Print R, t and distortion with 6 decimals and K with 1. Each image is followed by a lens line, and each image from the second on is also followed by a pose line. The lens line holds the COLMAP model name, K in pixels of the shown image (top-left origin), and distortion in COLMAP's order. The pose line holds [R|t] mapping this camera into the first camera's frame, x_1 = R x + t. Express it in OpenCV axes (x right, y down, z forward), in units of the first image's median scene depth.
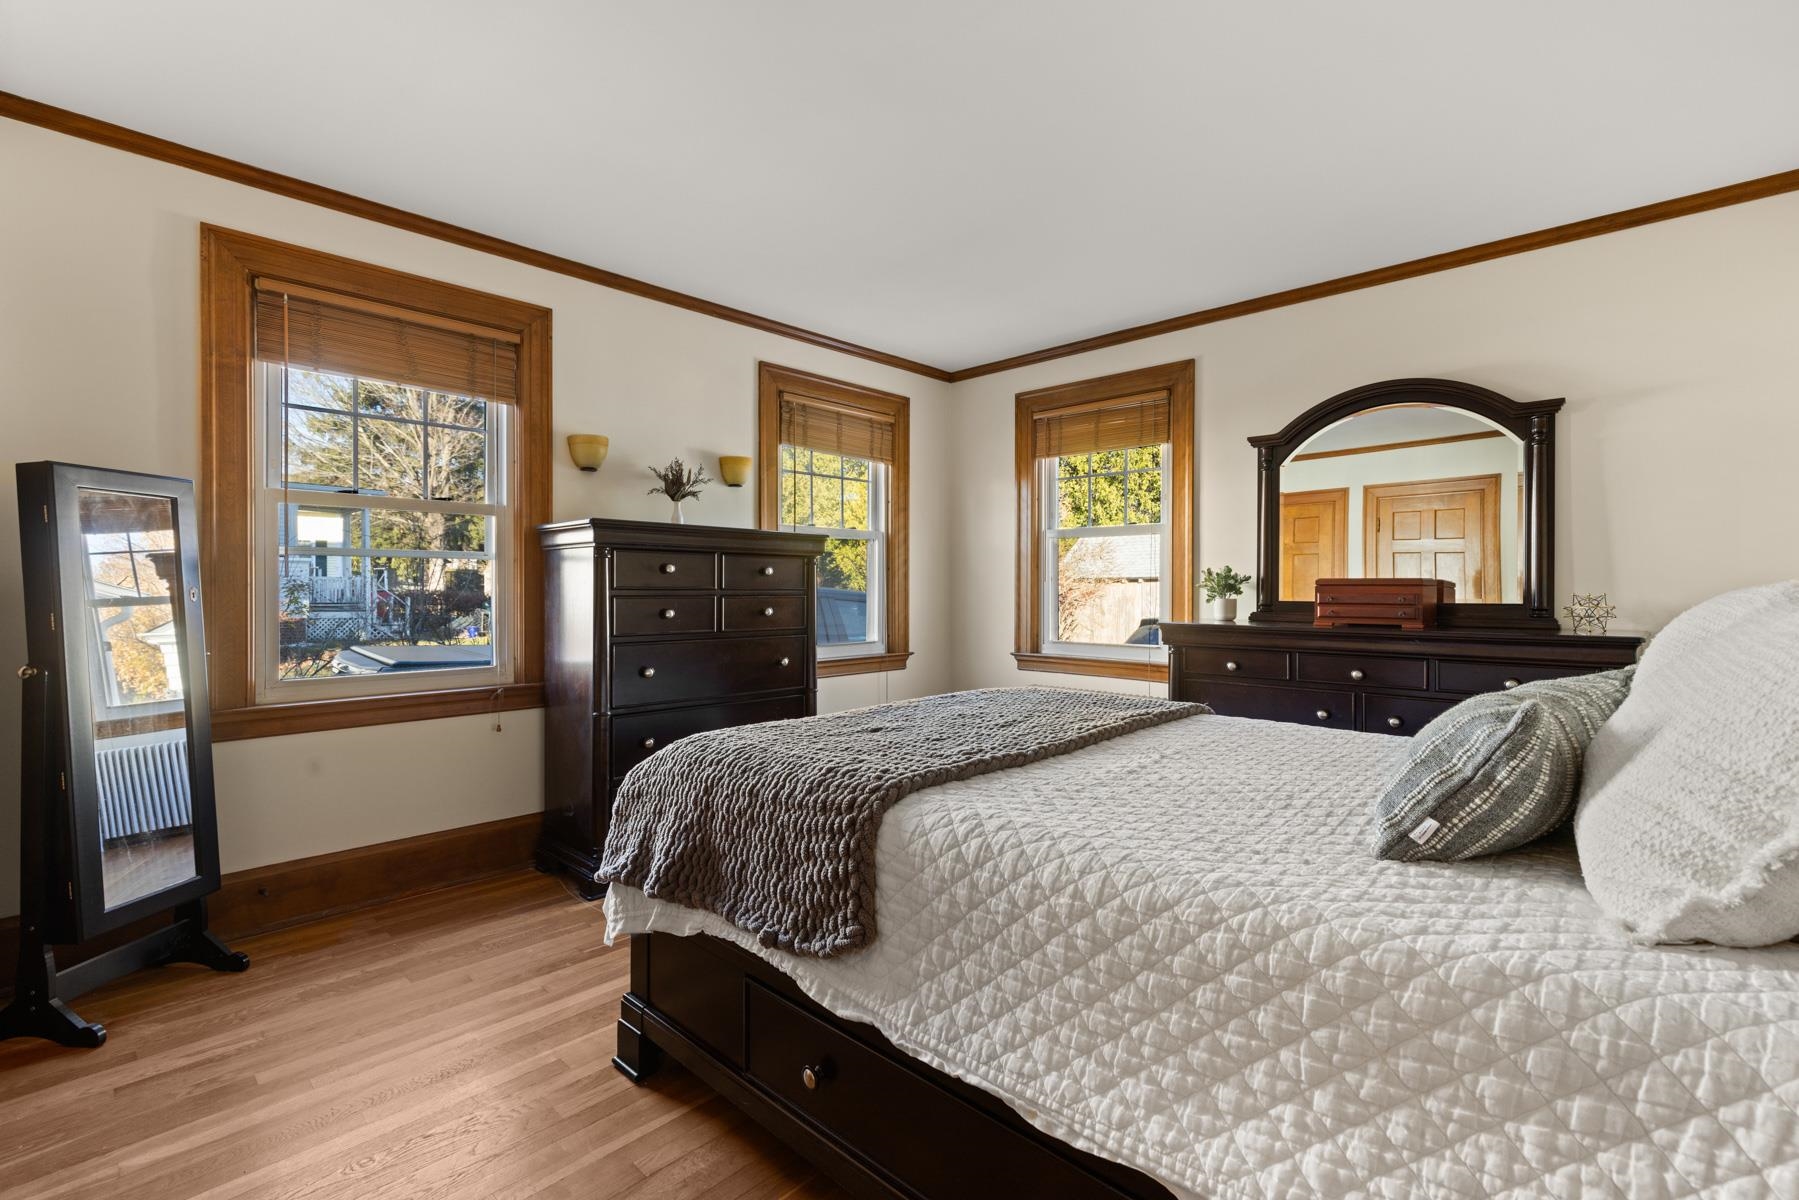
lens RADIAL K [[814.7, 0, 907.9], [0, 814.7, 592.9], [0, 0, 1]] dist [0.001235, 0.000133]
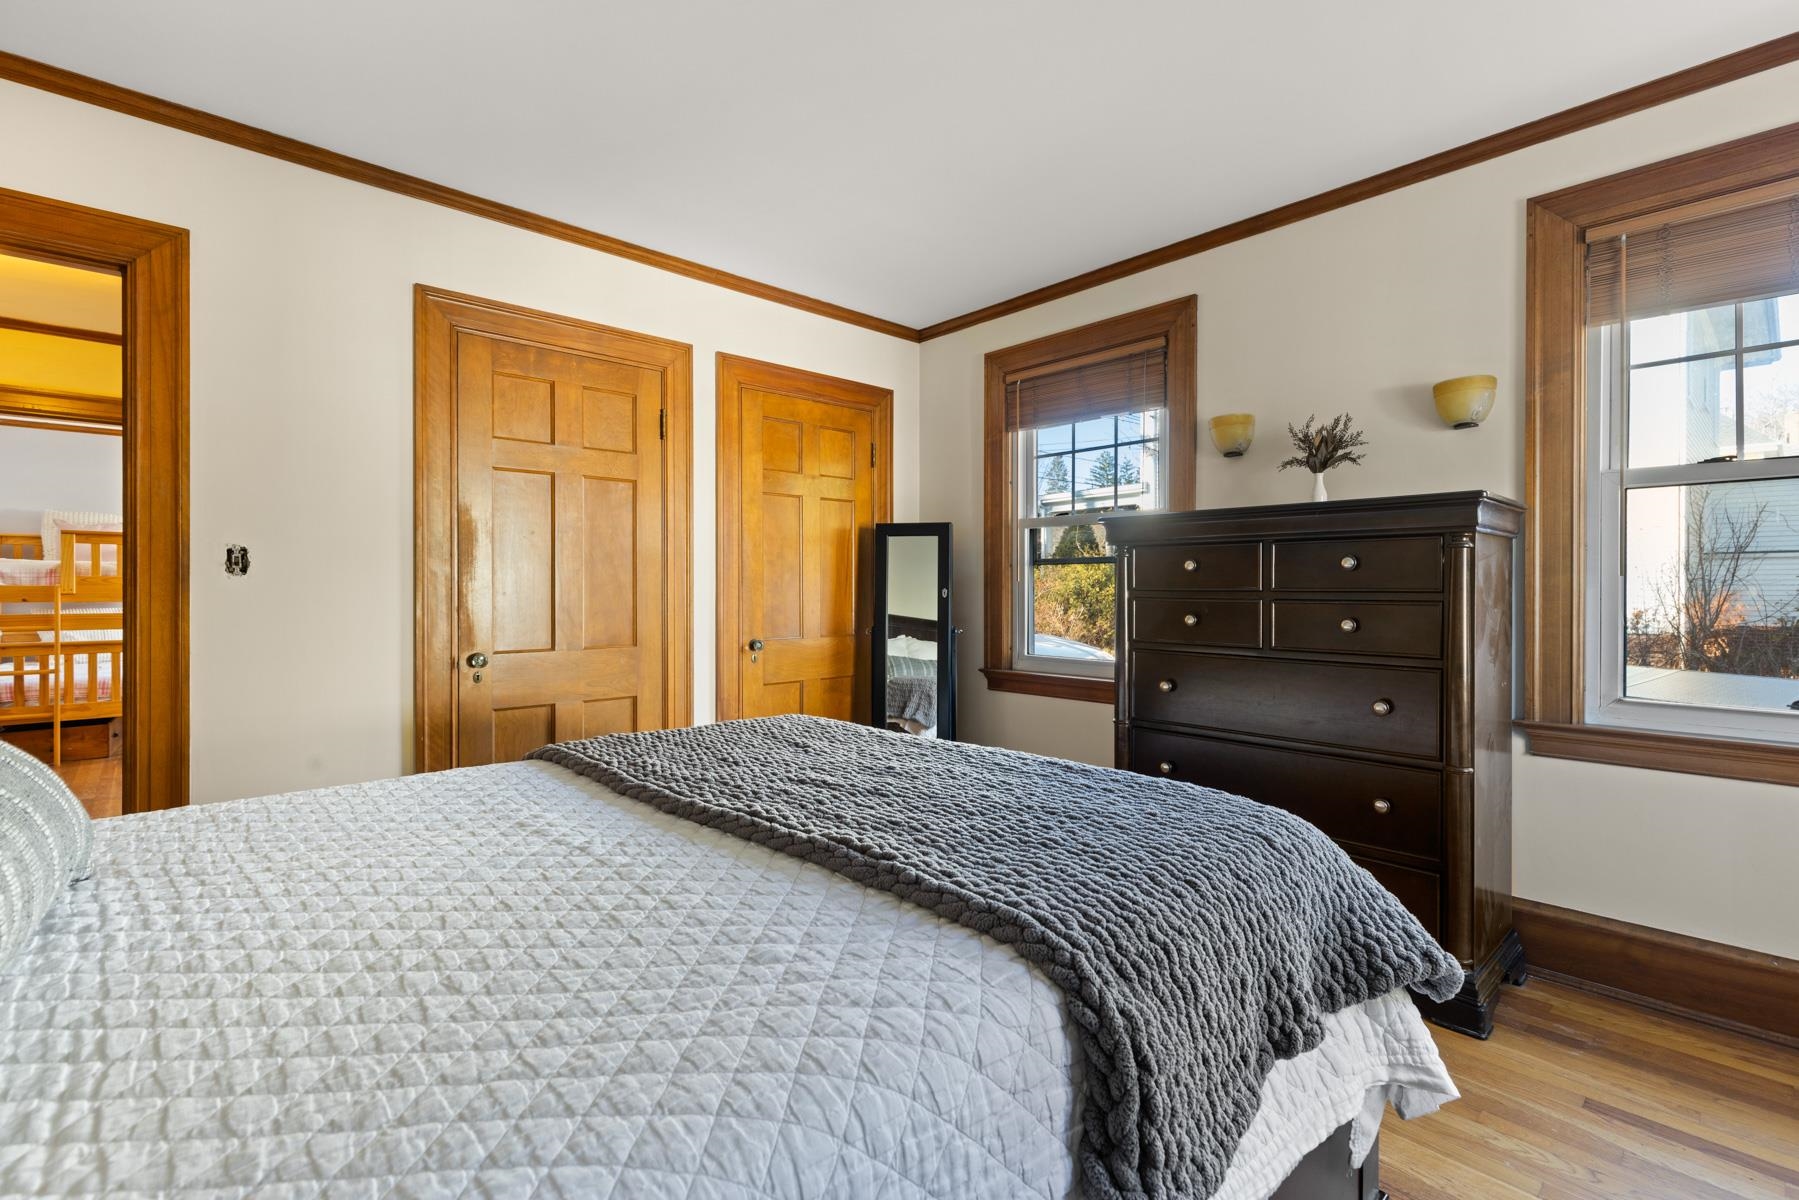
lens RADIAL K [[814.7, 0, 907.9], [0, 814.7, 592.9], [0, 0, 1]] dist [0.001235, 0.000133]
pose [[-0.070315, -0.000153, -0.997525, 0.519613], [-0.010473, 0.999945, 0.000585, 0.001086], [0.997470, 0.010488, -0.070313, 0.726566]]
